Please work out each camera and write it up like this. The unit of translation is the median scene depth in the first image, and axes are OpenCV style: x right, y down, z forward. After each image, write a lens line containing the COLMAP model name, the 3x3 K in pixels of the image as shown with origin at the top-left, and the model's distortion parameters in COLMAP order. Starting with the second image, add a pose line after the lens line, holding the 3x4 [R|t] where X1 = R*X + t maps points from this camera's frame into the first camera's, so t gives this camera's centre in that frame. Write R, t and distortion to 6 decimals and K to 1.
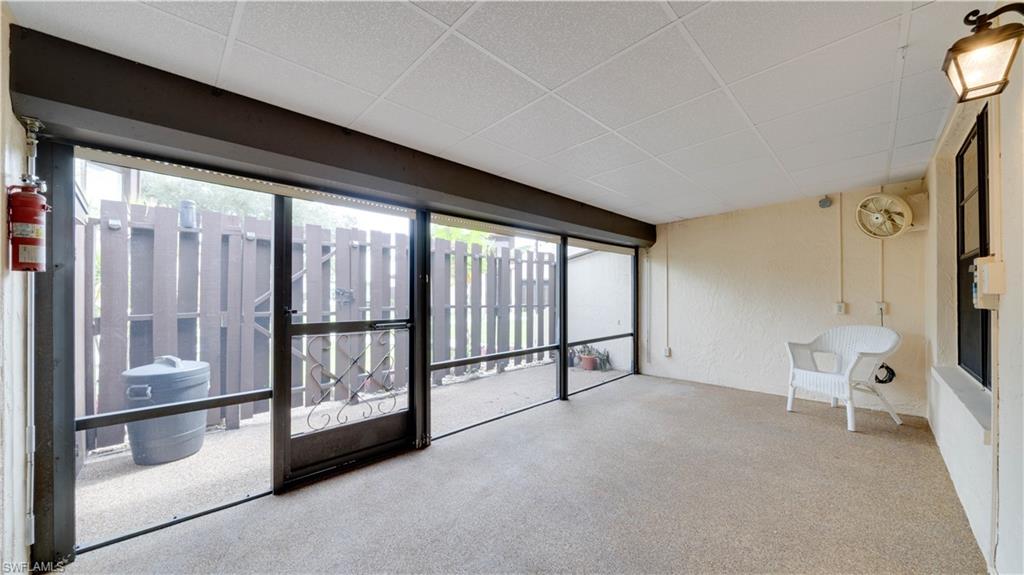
lens RADIAL K [[360.3, 0, 507.5], [0, 360.3, 291.3], [0, 0, 1]] dist [-0.001101, -0.000002]
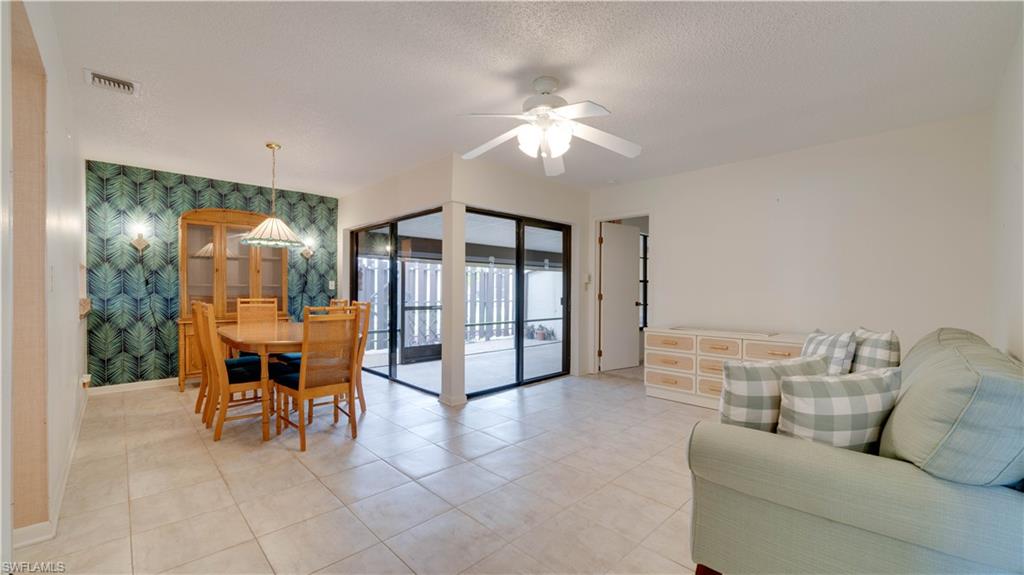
lens RADIAL K [[408.8, 0, 510.1], [0, 408.8, 293.8], [0, 0, 1]] dist [-0.002211, -0.000156]
pose [[0.999954, 0.008899, -0.003478, 0.157318], [-0.008827, 0.999756, 0.020236, -0.054638], [0.003658, -0.020204, 0.999789, -1.553501]]
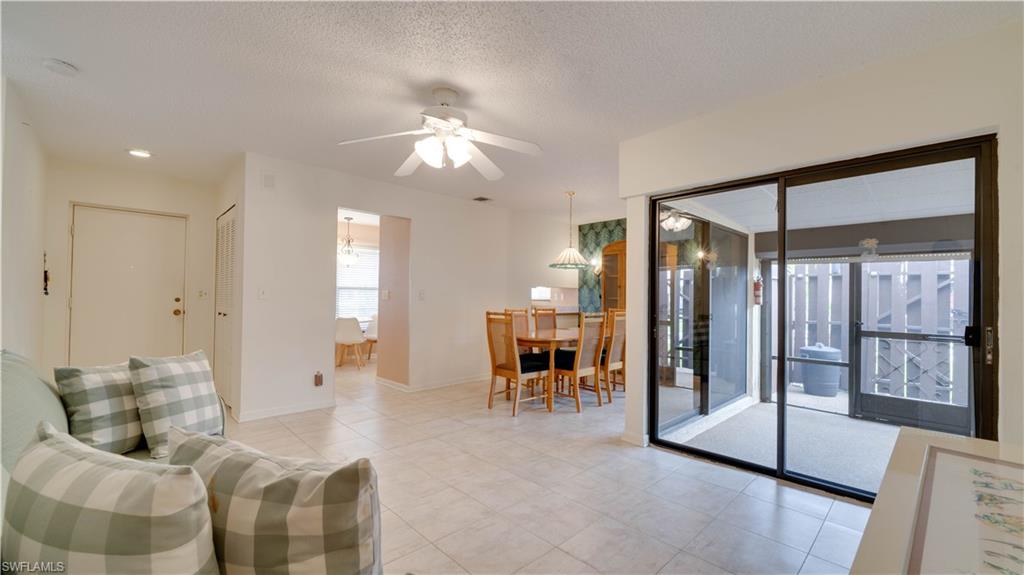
lens RADIAL K [[408.8, 0, 510.1], [0, 408.8, 293.8], [0, 0, 1]] dist [-0.002211, -0.000156]
pose [[-0.007487, -0.006925, -0.999948, 1.071916], [-0.002736, 0.999972, -0.006905, -0.053795], [0.999968, 0.002684, -0.007505, -0.553772]]
